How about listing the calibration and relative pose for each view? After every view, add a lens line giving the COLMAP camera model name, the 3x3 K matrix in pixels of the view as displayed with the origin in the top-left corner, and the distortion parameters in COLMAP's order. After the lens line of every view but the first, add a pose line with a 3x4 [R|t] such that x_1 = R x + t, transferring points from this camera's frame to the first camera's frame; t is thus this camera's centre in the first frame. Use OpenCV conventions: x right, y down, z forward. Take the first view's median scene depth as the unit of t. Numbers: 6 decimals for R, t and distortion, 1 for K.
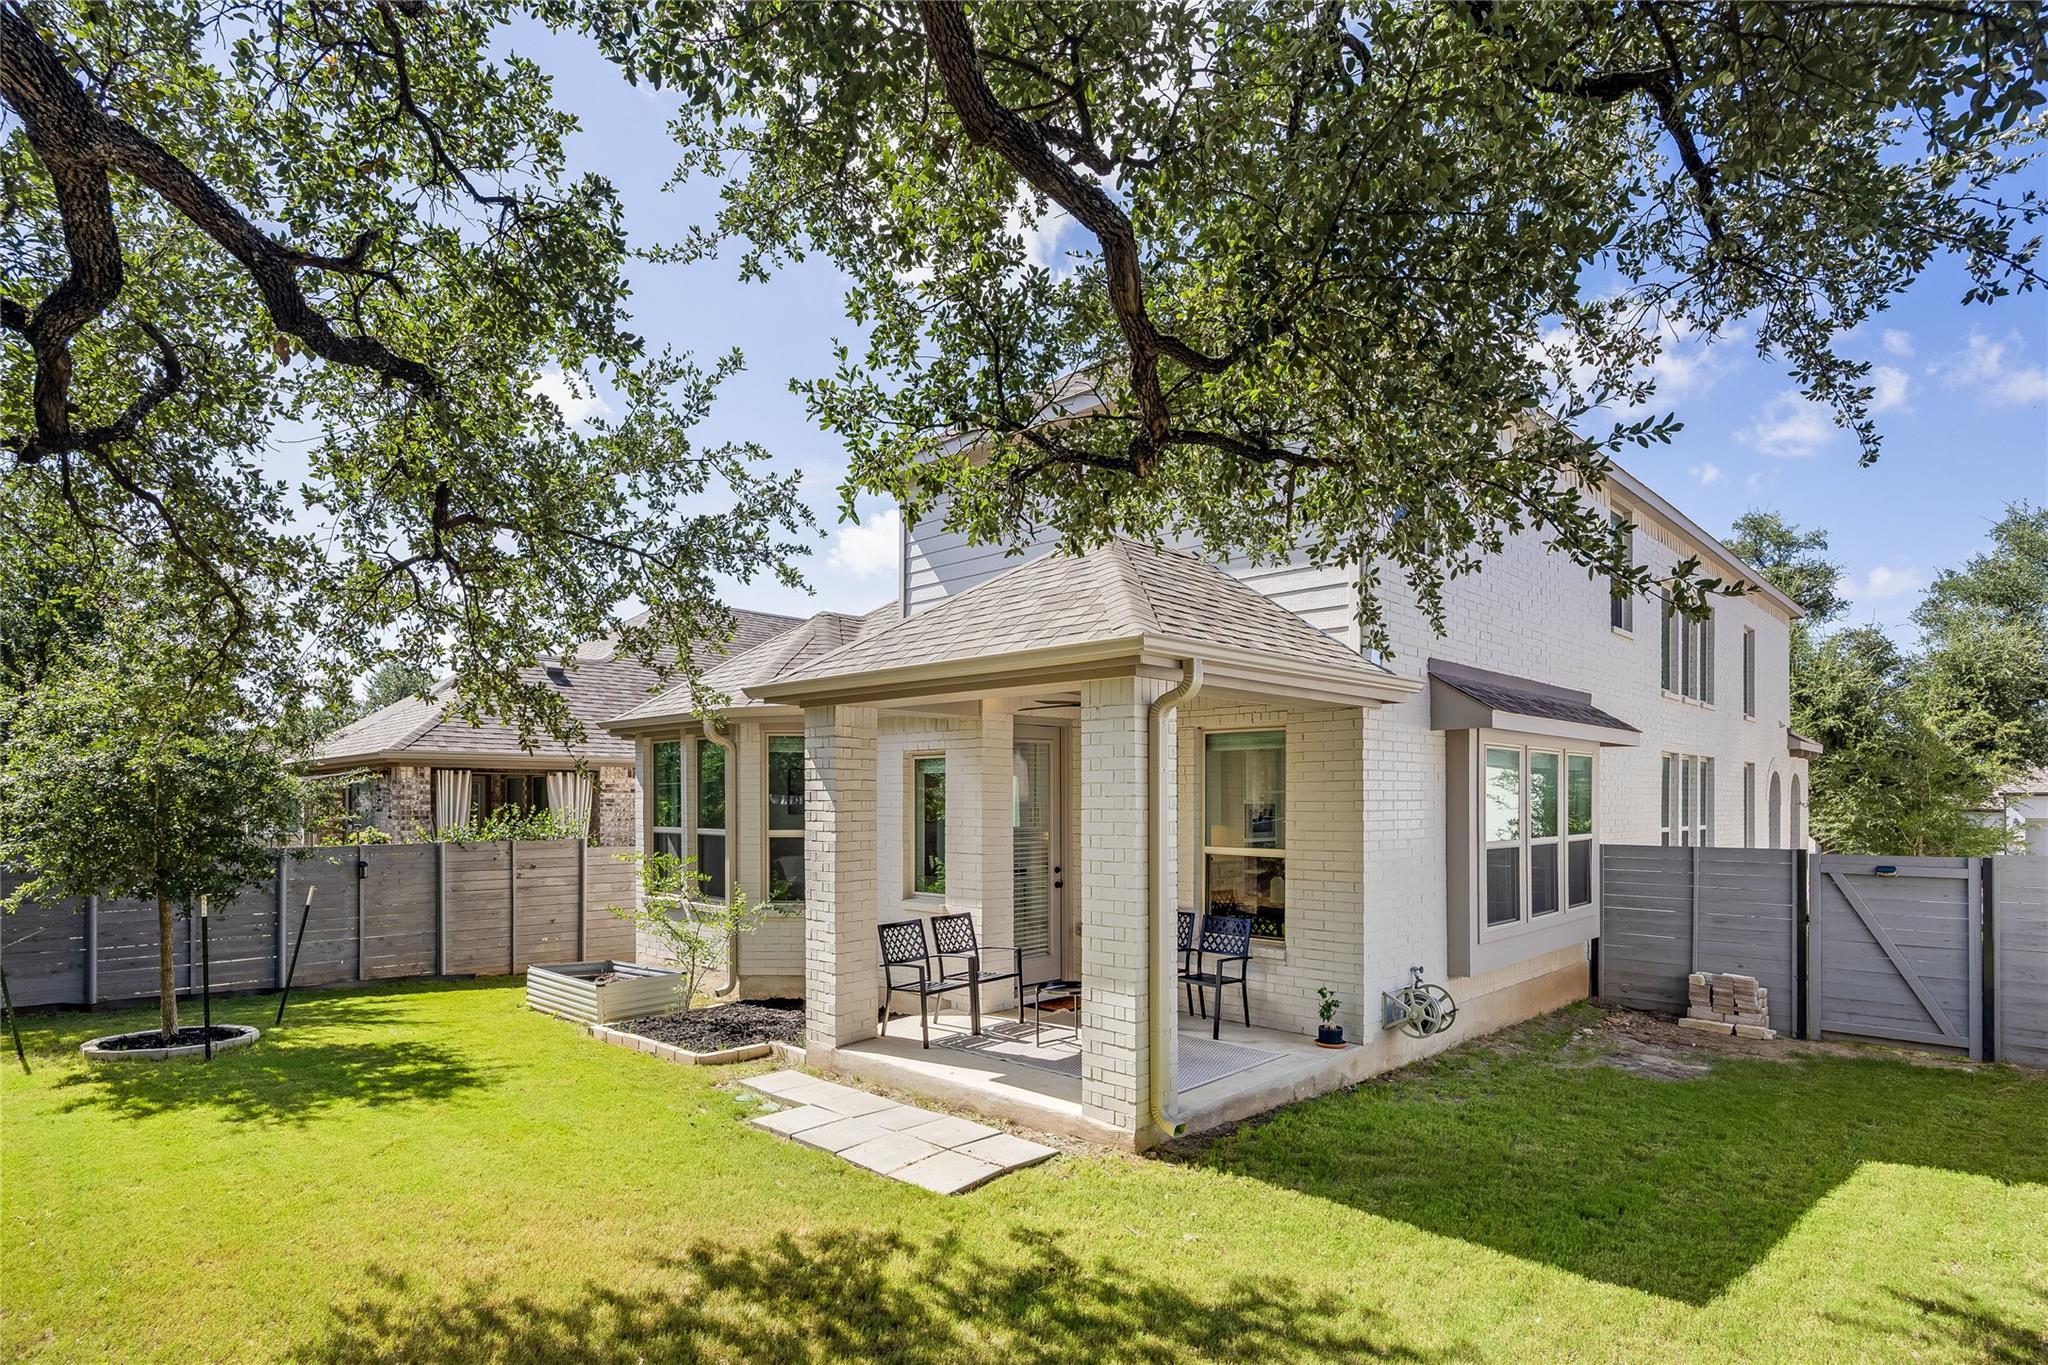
lens RADIAL K [[1066.5, 0, 1024.6], [0, 1066.5, 795.1], [0, 0, 1]] dist [-0.002458, -0.000413]
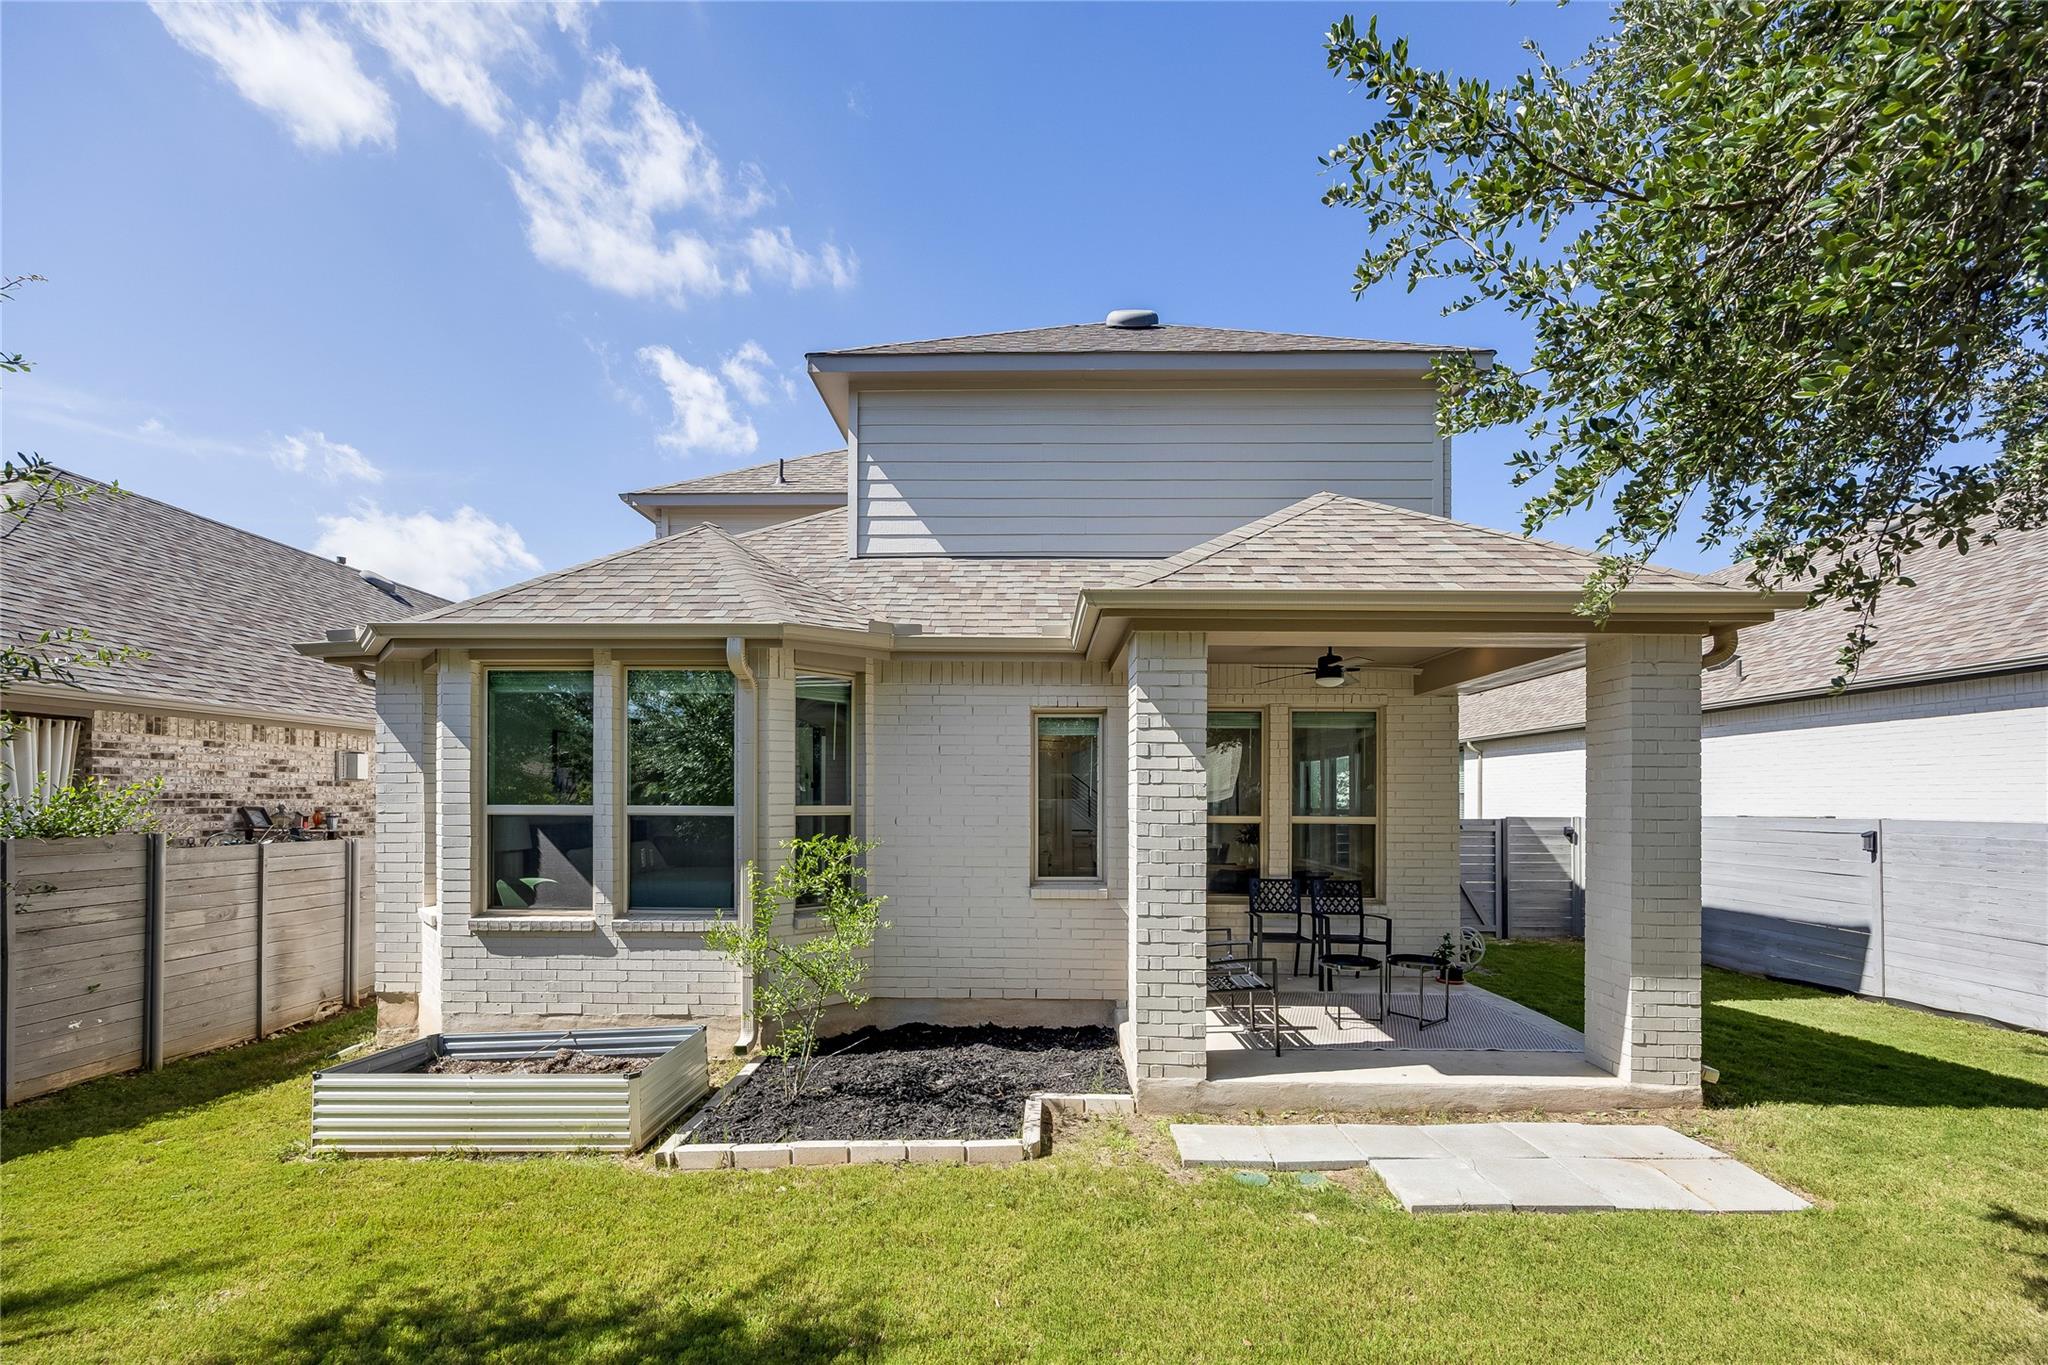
lens RADIAL K [[828.1, 0, 1026.6], [0, 828.1, 799.6], [0, 0, 1]] dist [0.000653, 0.000169]
pose [[0.728106, 0.002910, 0.685459, -0.538673], [-0.005088, 0.999986, 0.001159, 0.028639], [-0.685446, -0.004331, 0.728111, 0.524873]]
